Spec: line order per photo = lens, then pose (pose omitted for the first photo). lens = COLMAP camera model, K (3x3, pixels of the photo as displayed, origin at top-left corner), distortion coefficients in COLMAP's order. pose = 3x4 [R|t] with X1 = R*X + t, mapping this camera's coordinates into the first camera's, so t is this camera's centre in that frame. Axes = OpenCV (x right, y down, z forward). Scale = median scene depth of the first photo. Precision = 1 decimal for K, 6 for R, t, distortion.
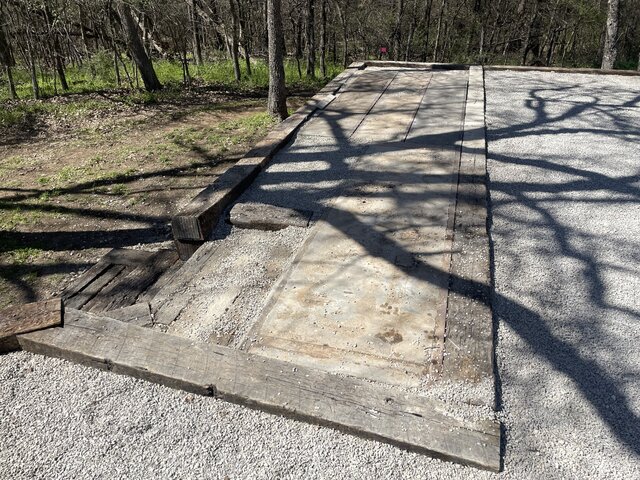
lens RADIAL K [[472.0, 0, 331.2], [0, 472.0, 239.6], [0, 0, 1]] dist [0.089686, -0.098239]
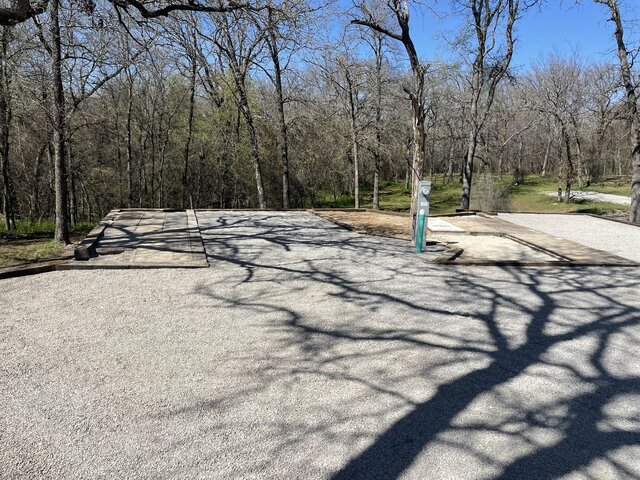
lens RADIAL K [[472.0, 0, 331.2], [0, 472.0, 239.6], [0, 0, 1]] dist [0.089686, -0.098239]
pose [[0.844361, -0.072308, 0.530872, -0.271392], [0.245195, 0.933151, -0.262885, 0.458513], [-0.476375, 0.352137, 0.805647, -0.861915]]
